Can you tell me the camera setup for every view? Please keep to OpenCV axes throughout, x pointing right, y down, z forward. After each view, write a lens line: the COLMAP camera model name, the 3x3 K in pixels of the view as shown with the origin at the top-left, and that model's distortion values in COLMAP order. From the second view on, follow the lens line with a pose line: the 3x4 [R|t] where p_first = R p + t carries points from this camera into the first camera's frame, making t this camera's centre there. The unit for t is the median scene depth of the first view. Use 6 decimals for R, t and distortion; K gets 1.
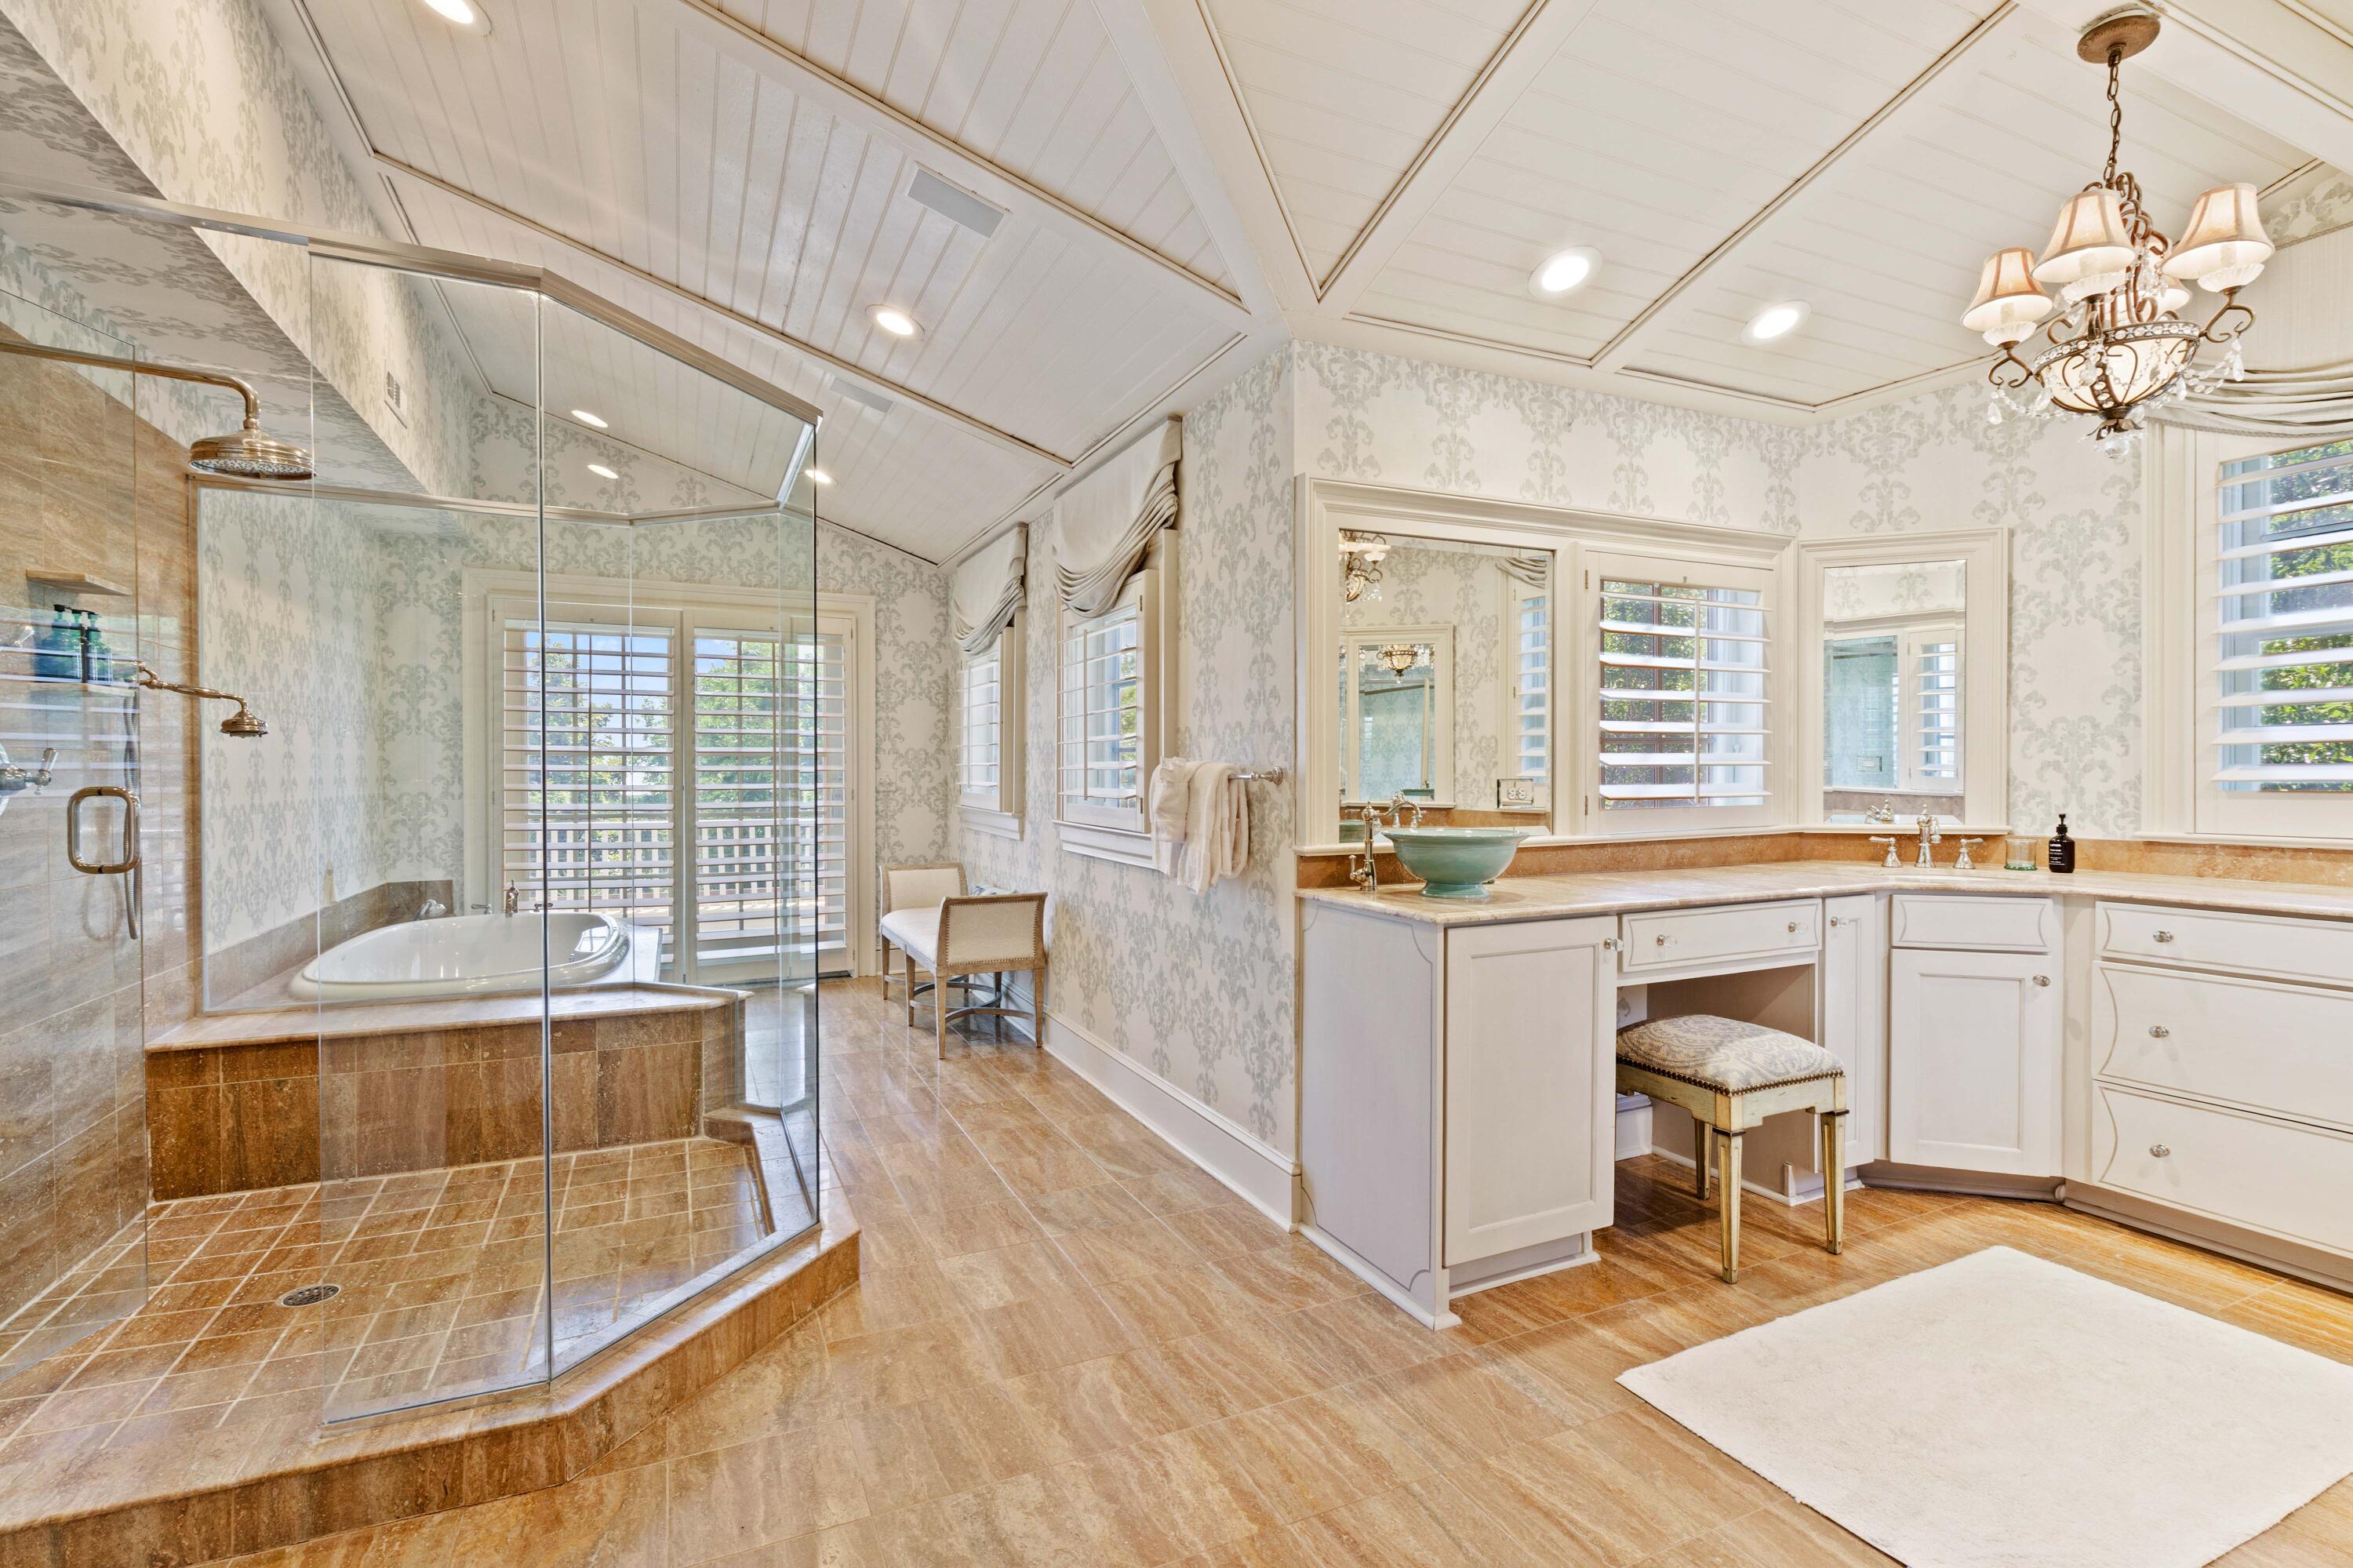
lens RADIAL K [[1072.3, 0, 1176.5], [0, 1072.3, 784.0], [0, 0, 1]] dist [-0.005411, -0.000013]
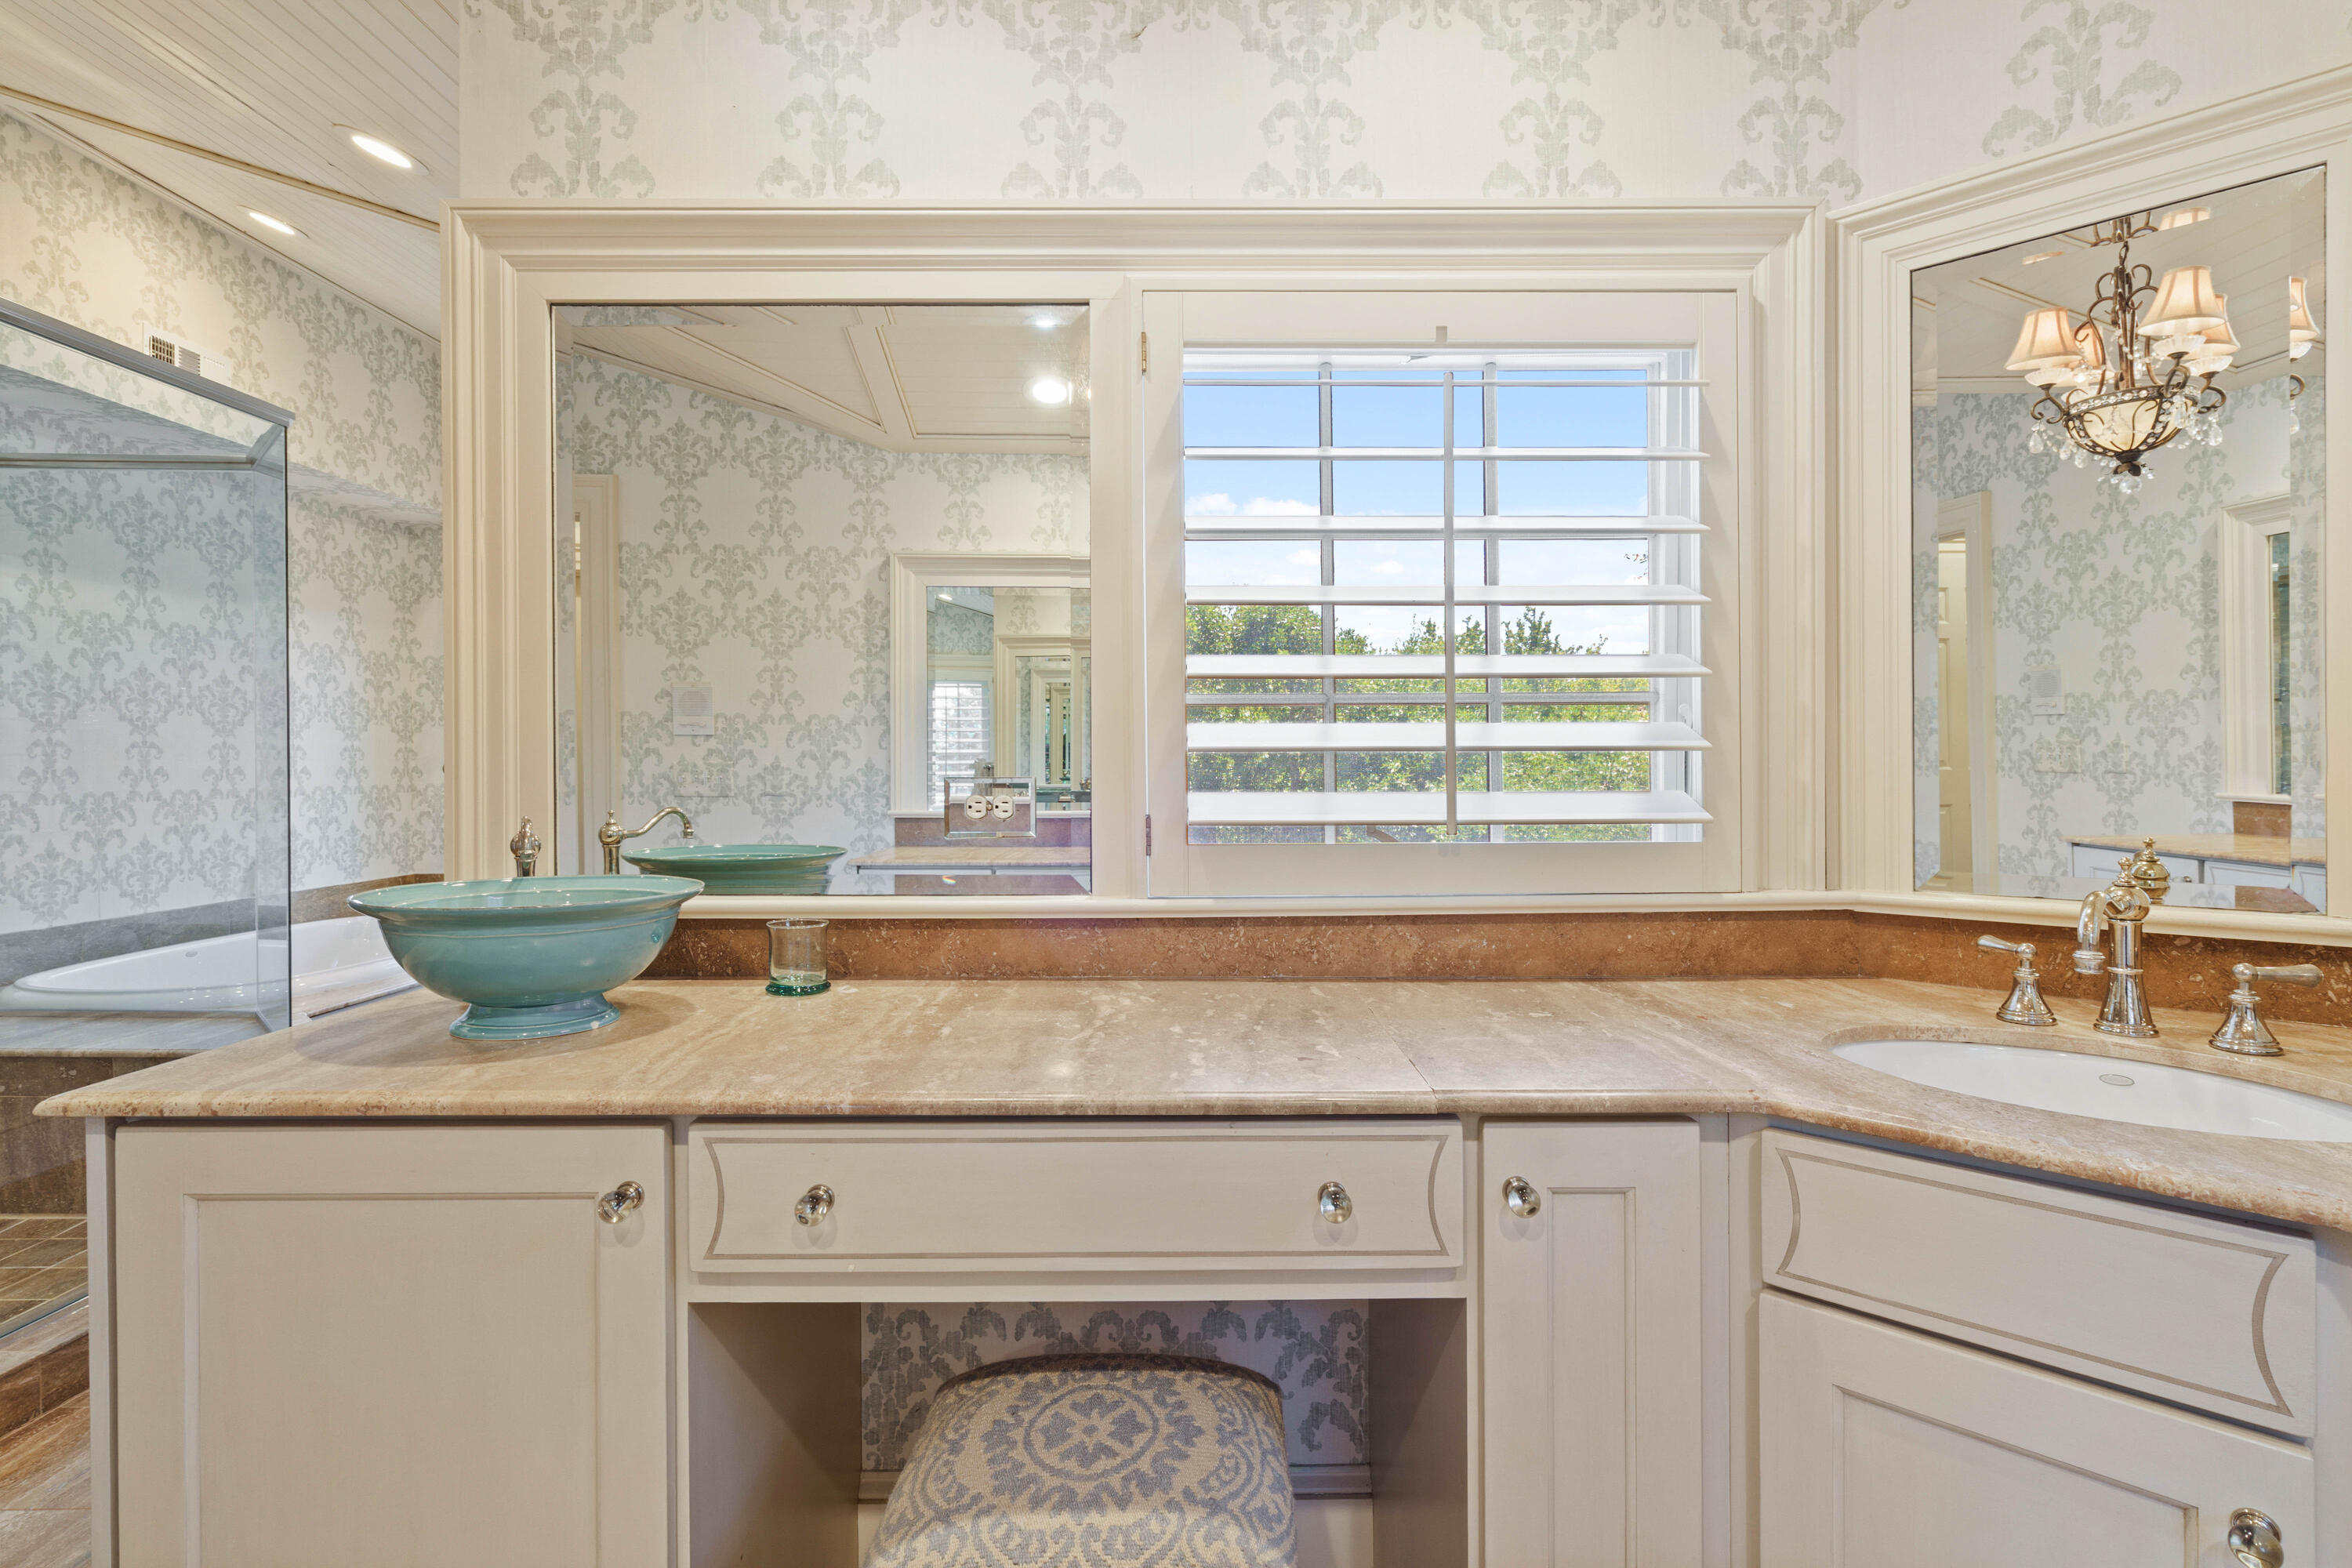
lens RADIAL K [[1135.4, 0, 1176.0], [0, 1135.4, 784.0], [0, 0, 1]] dist [-0.010765, 0.000319]
pose [[0.911481, 0.008883, -0.411246, 0.545532], [-0.007021, 0.999957, 0.006039, -0.005095], [0.411282, -0.002617, 0.911504, 0.507554]]
